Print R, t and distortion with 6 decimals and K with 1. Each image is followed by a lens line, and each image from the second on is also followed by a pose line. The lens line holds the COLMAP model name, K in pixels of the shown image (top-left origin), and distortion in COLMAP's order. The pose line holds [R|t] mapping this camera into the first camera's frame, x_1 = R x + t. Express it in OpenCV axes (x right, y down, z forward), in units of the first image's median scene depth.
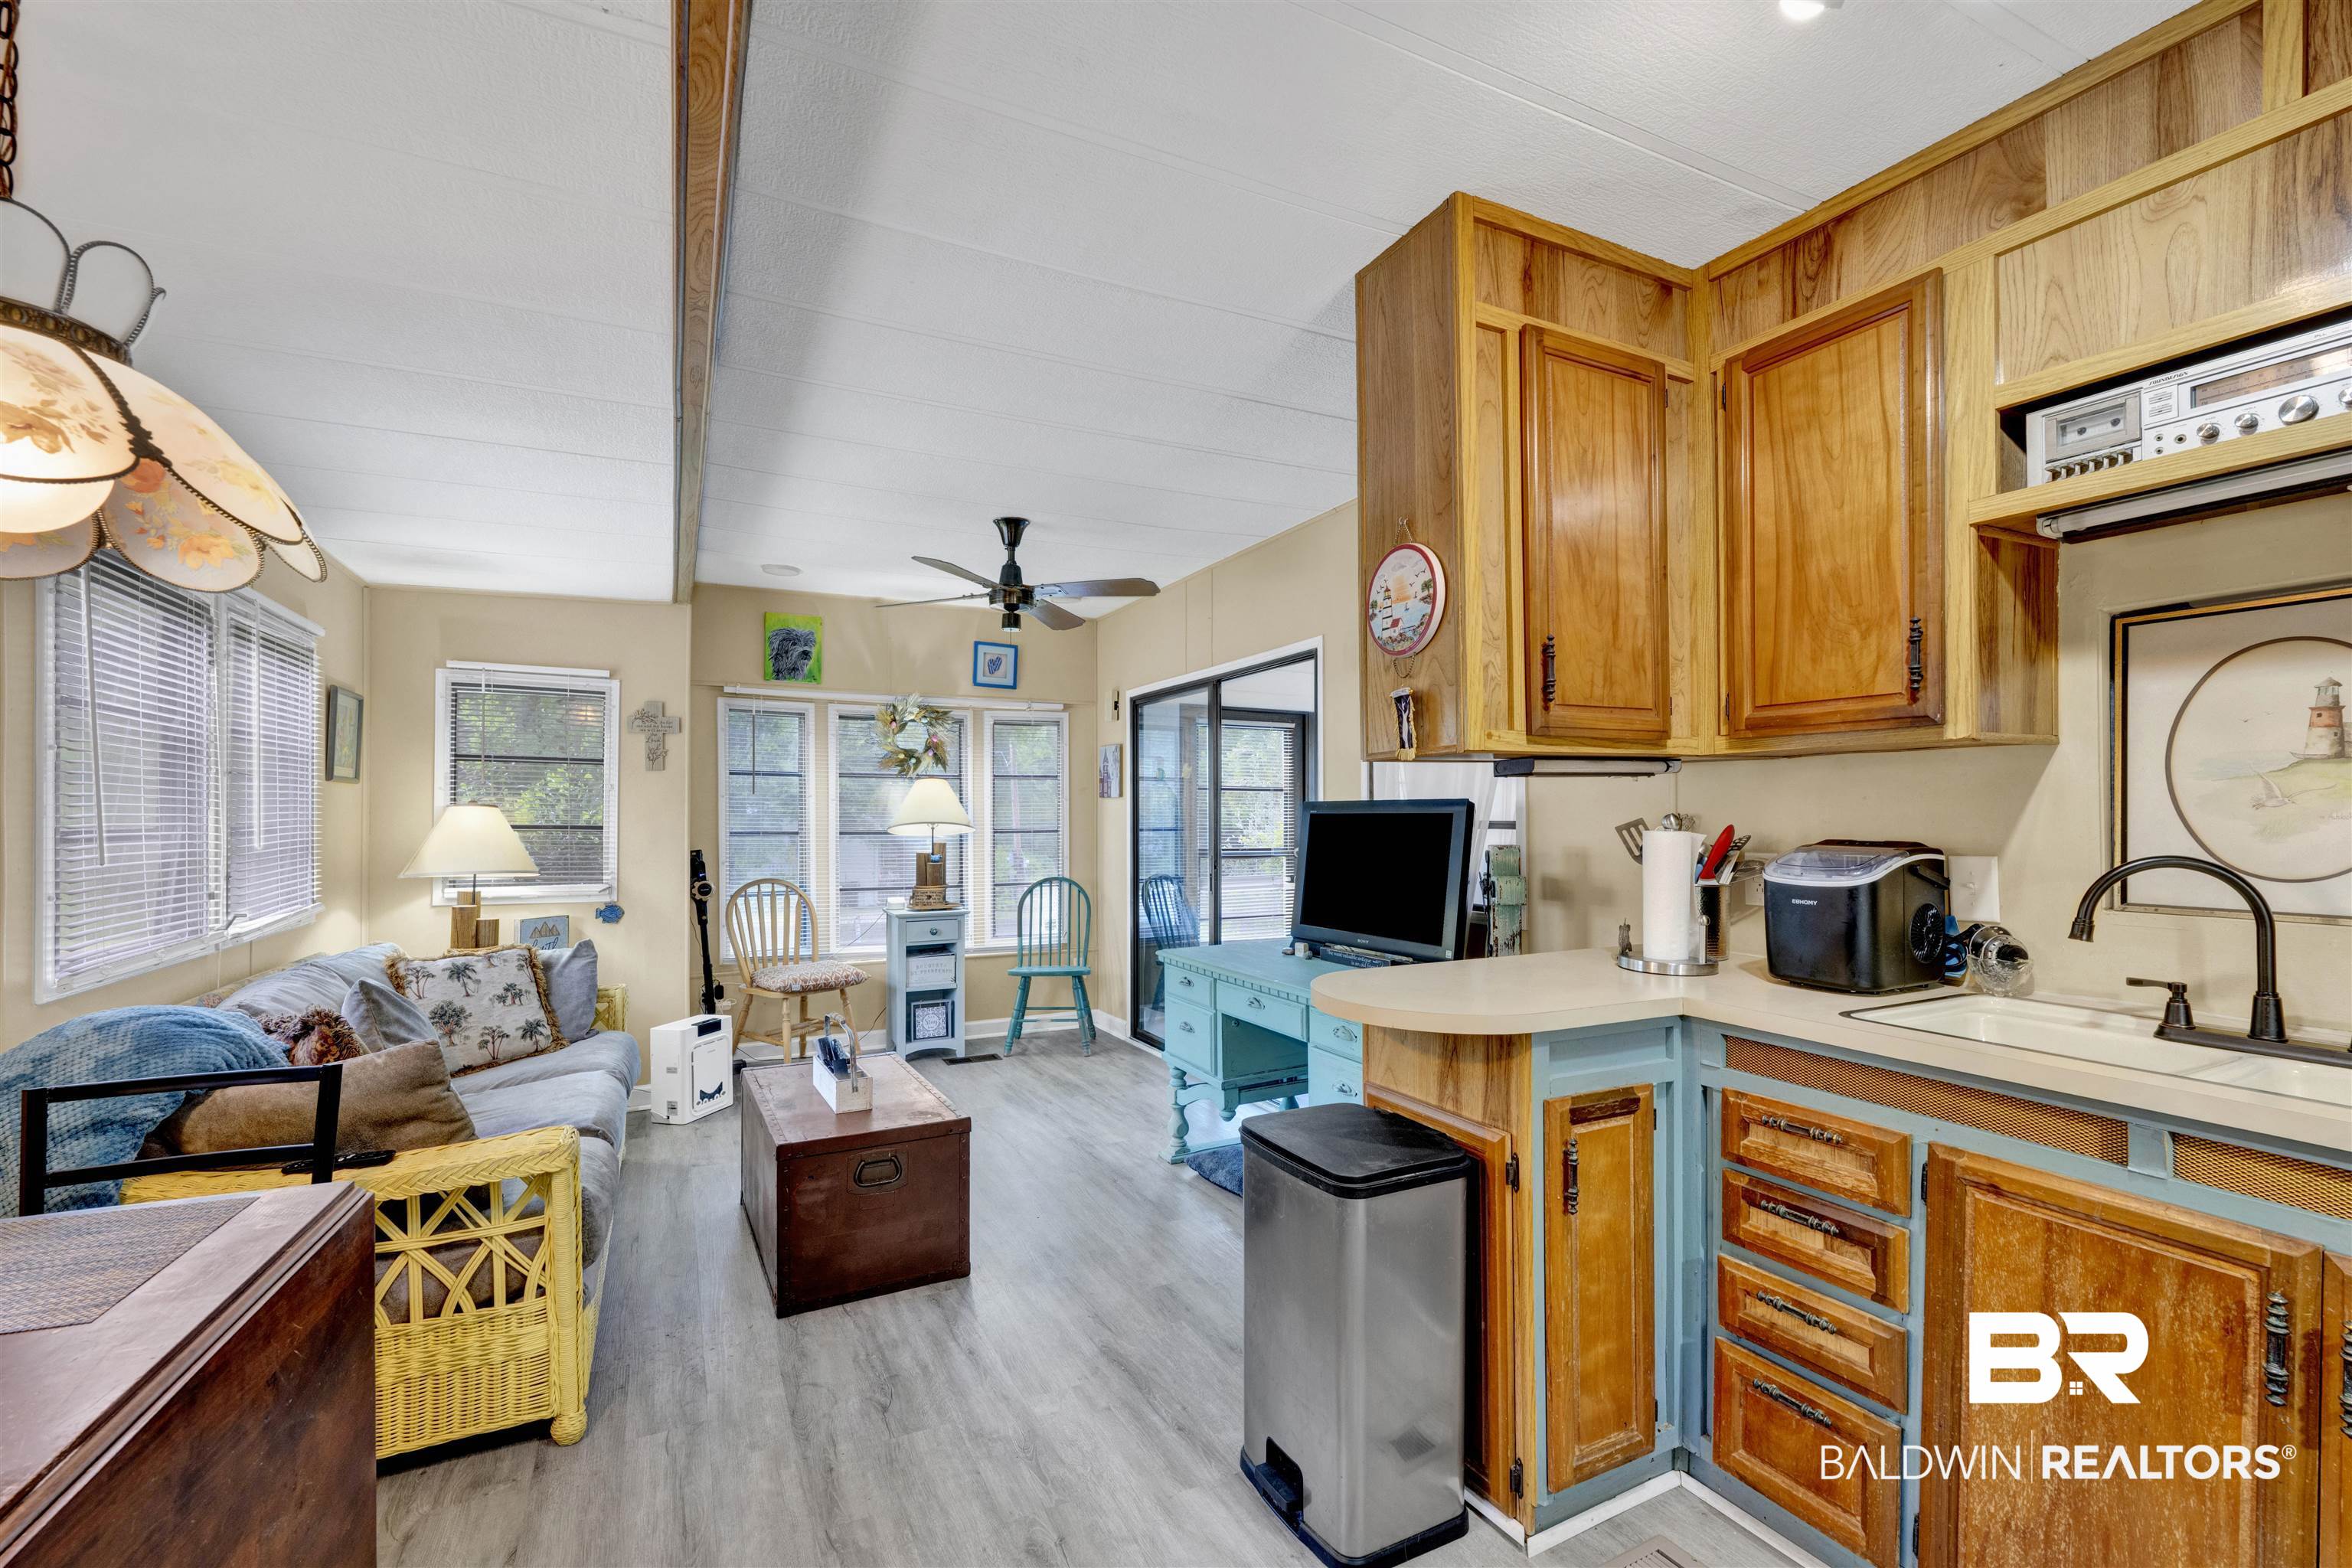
lens RADIAL K [[992.1, 0, 1170.6], [0, 992.1, 799.9], [0, 0, 1]] dist [-0.001113, 0.000183]
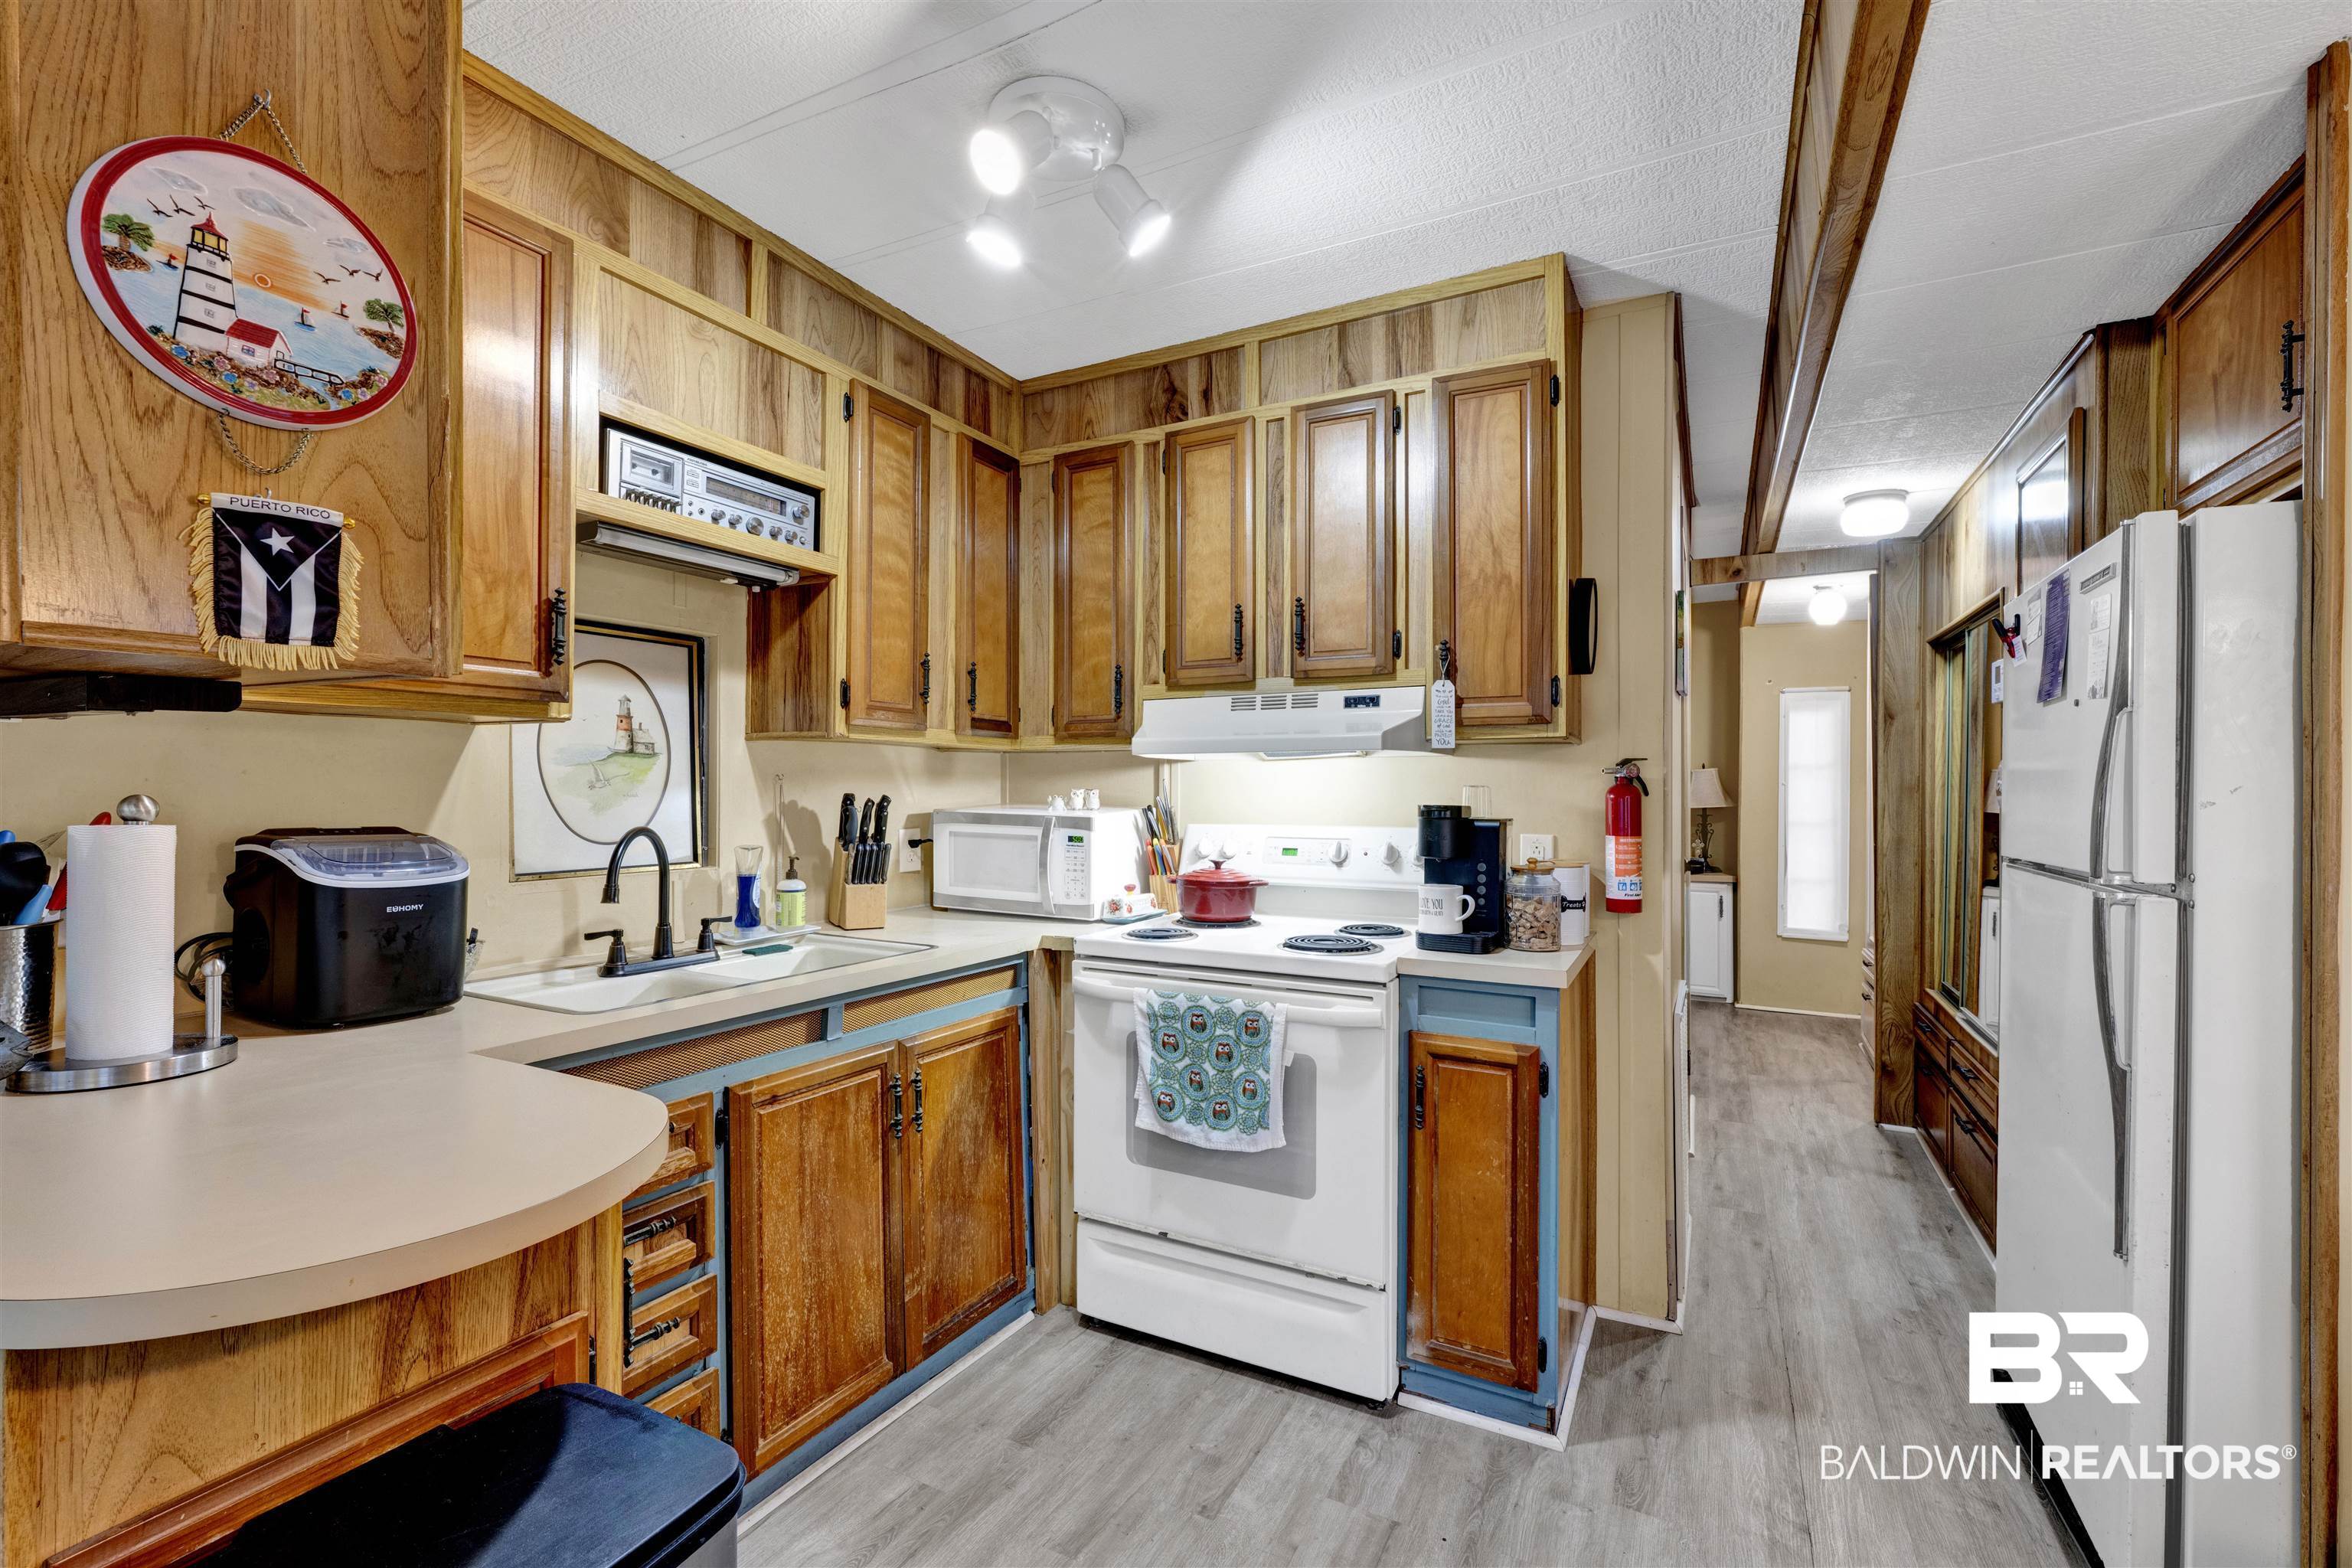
lens RADIAL K [[1036.1, 0, 1176.0], [0, 1036.1, 784.0], [0, 0, 1]] dist [-0.001247, -0.000126]
pose [[-0.588534, 0.006428, 0.808447, -0.388026], [-0.010481, 0.999824, -0.015580, 0.013553], [-0.808405, -0.017642, -0.588363, 1.051621]]
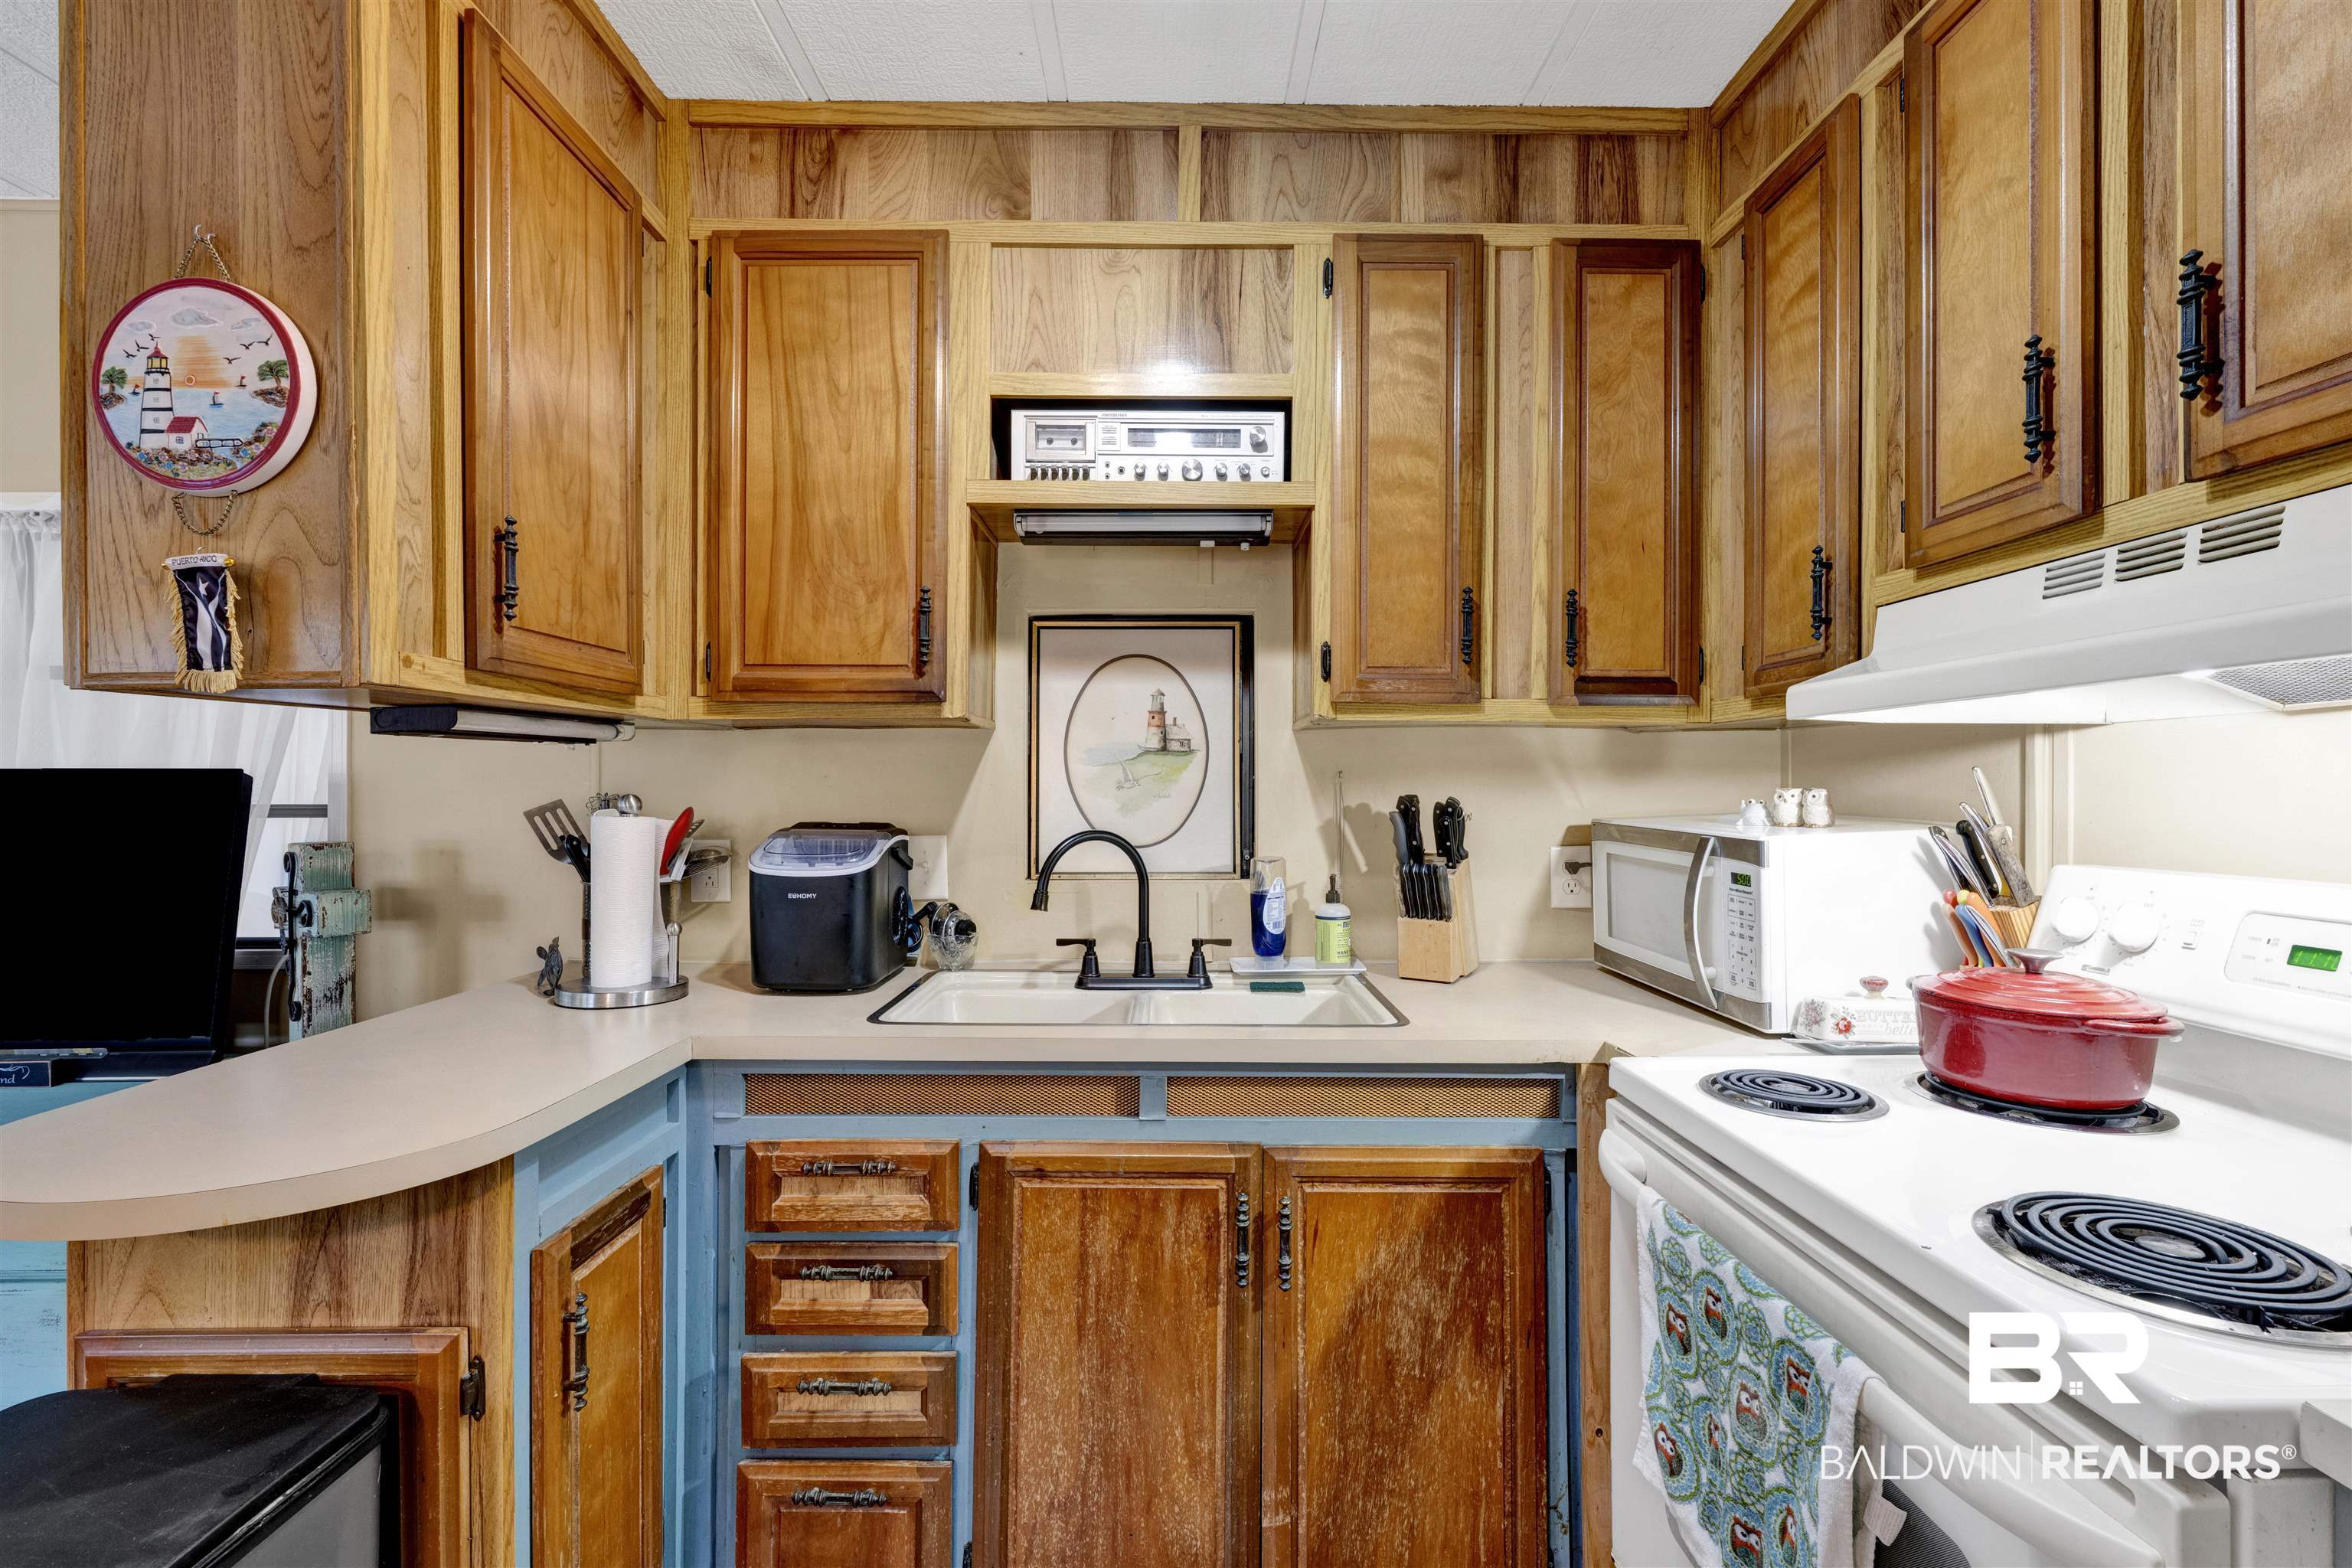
lens RADIAL K [[1029.8, 0, 1165.1], [0, 1029.8, 788.1], [0, 0, 1]] dist [-0.001656, 0.000237]
pose [[0.441761, 0.004523, 0.897121, -0.029745], [-0.012632, 0.999920, 0.001179, 0.004048], [-0.897044, -0.011853, 0.441783, 0.338917]]
